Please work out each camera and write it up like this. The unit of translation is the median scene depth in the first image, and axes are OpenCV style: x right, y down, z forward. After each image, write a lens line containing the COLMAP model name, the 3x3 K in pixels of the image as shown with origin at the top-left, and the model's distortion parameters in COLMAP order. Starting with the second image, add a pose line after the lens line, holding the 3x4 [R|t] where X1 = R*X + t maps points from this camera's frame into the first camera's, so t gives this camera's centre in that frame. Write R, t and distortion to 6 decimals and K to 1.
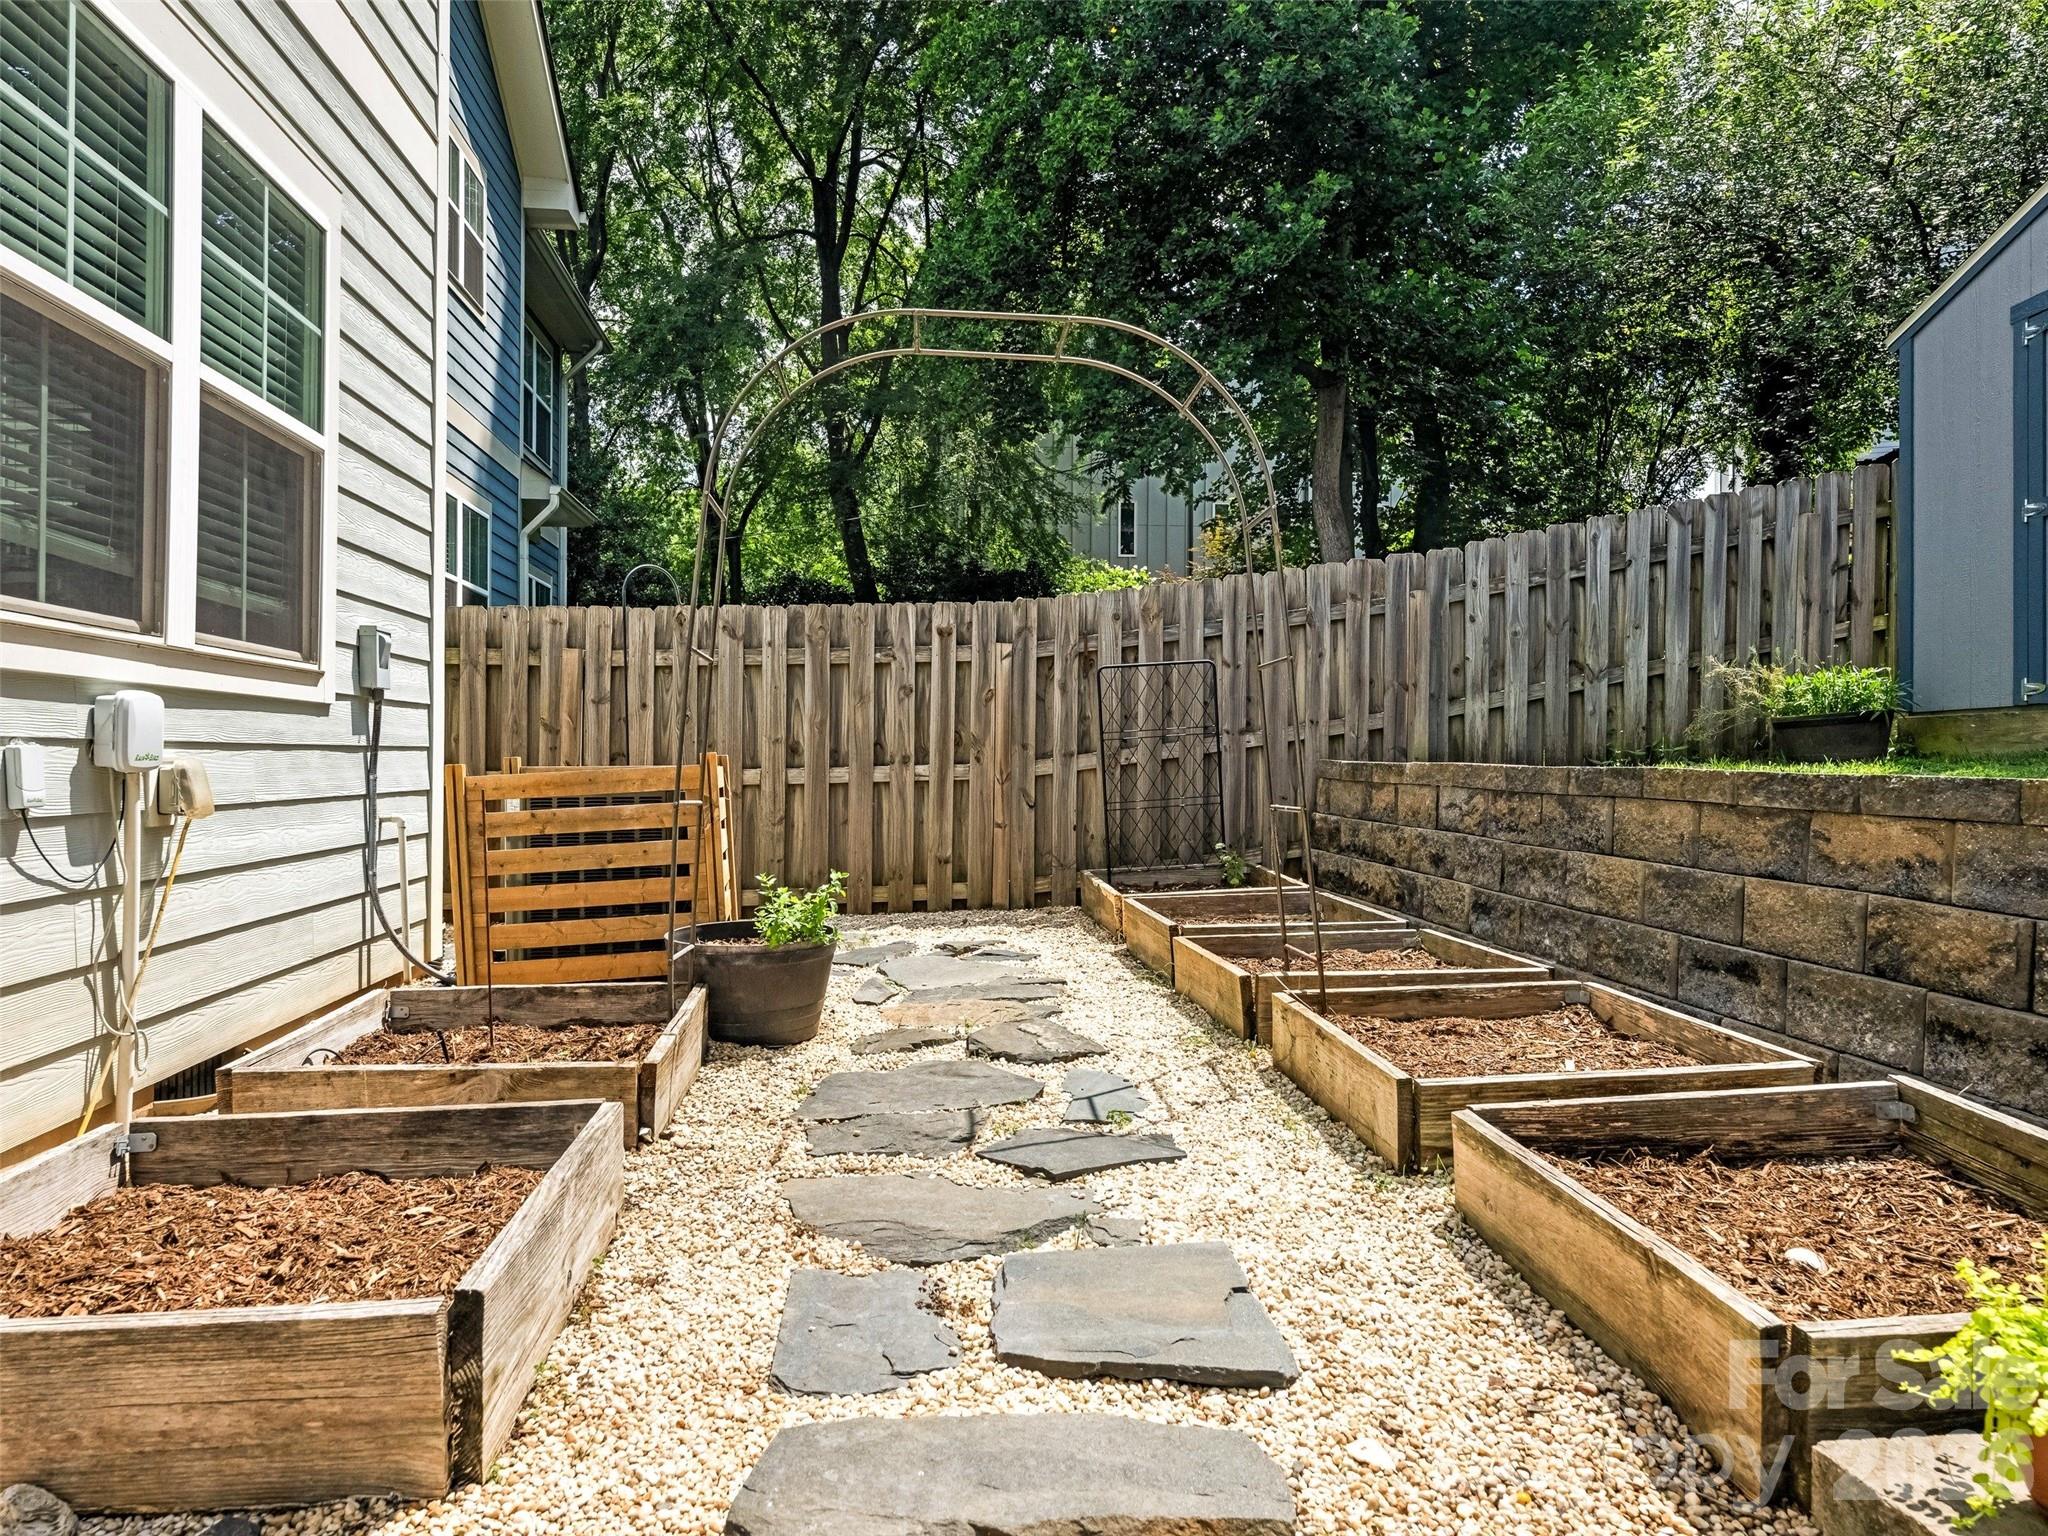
lens RADIAL K [[1264.0, 0, 986.5], [0, 1264.0, 758.3], [0, 0, 1]] dist [-0.002976, 0.001287]
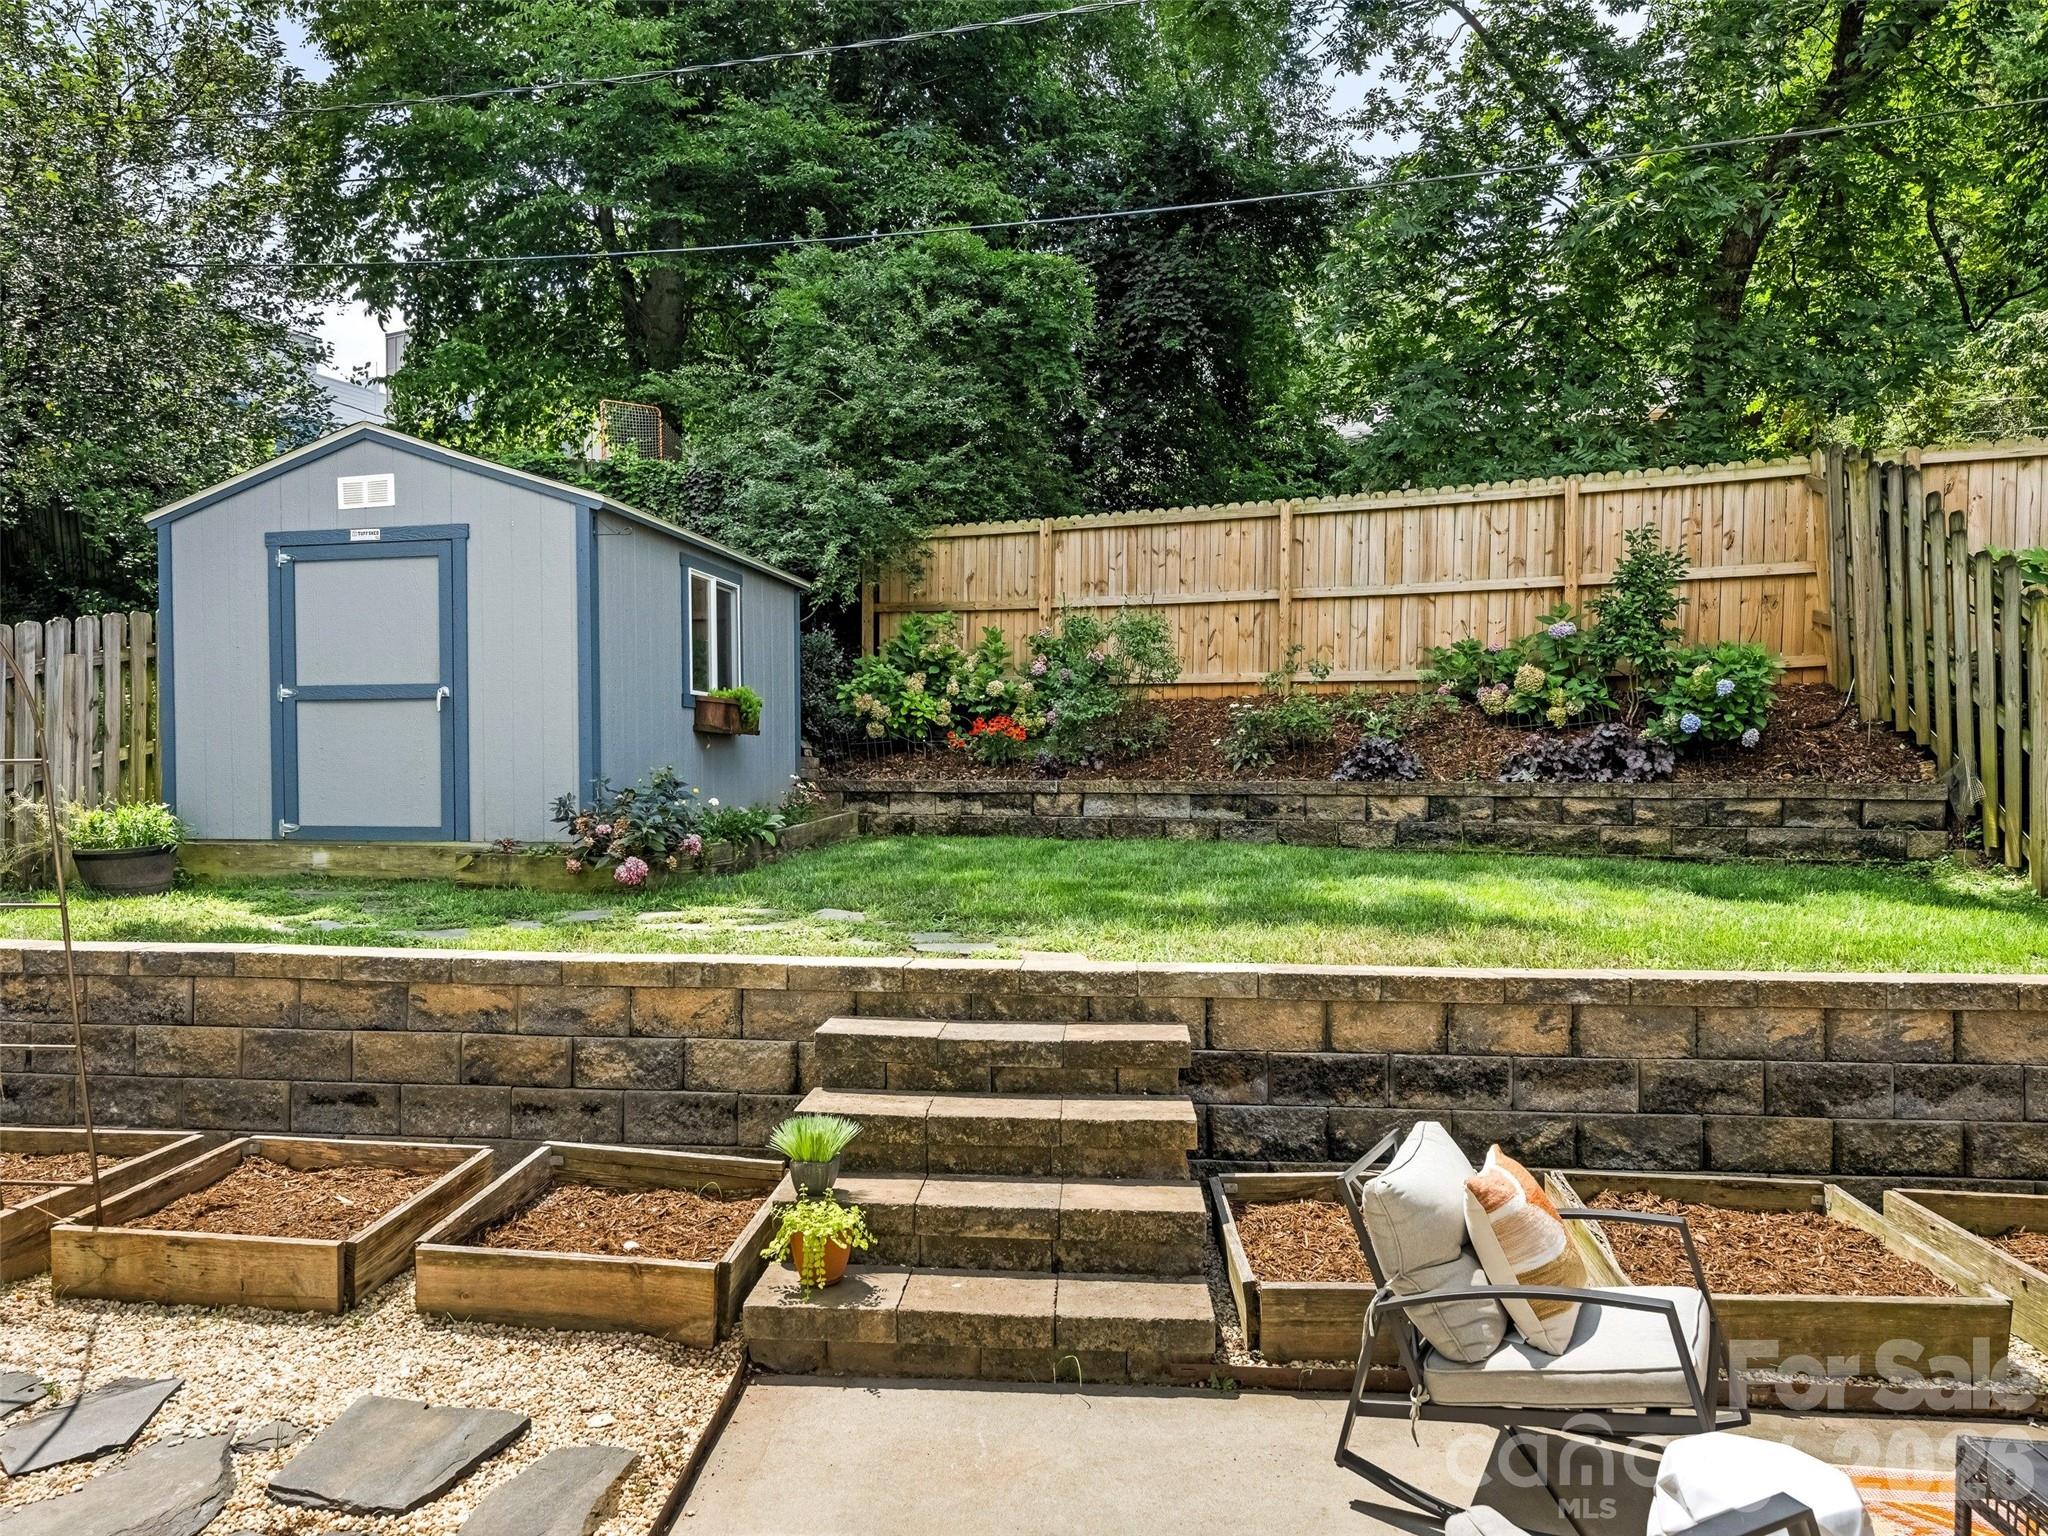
lens RADIAL K [[1330.9, 0, 983.6], [0, 1330.9, 771.7], [0, 0, 1]] dist [0.002733, 0.001291]
pose [[0.168783, -0.000496, 0.985653, -0.587339], [-0.002773, 0.999996, 0.000978, -0.156976], [-0.985649, -0.002898, 0.168780, 0.044854]]
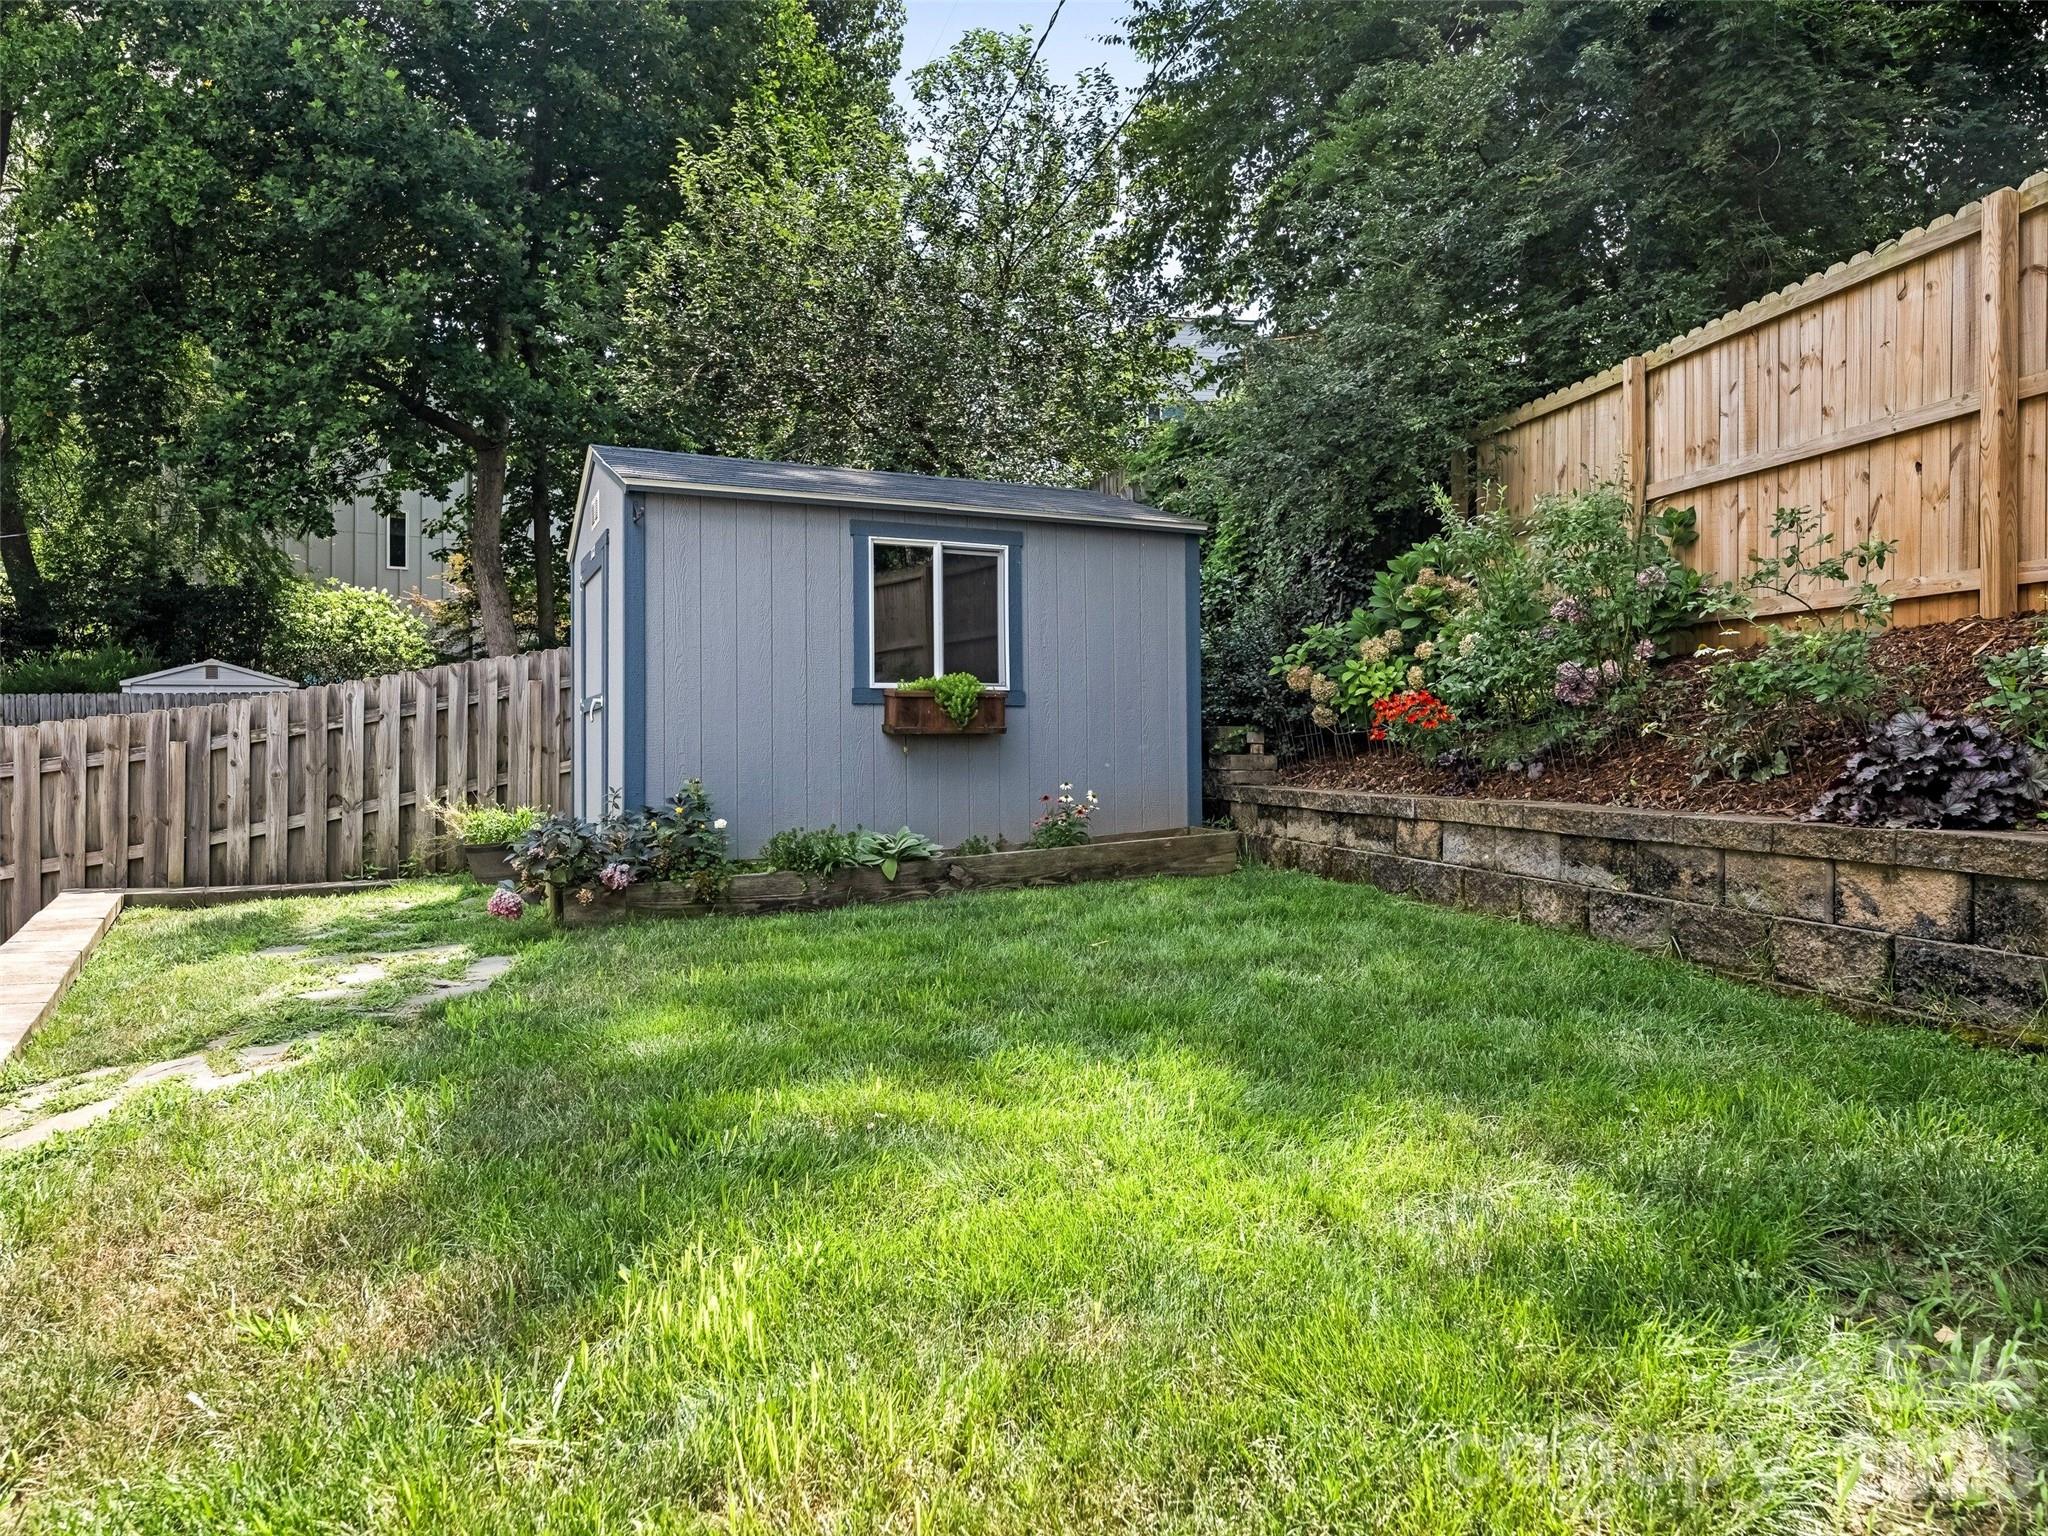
lens RADIAL K [[1293.0, 0, 1023.2], [0, 1293.0, 732.7], [0, 0, 1]] dist [-0.000207, -0.000787]
pose [[0.890160, -0.001673, 0.455645, 0.812100], [0.007776, 0.999903, -0.011520, -0.196982], [-0.455581, 0.013798, 0.890087, -0.733479]]
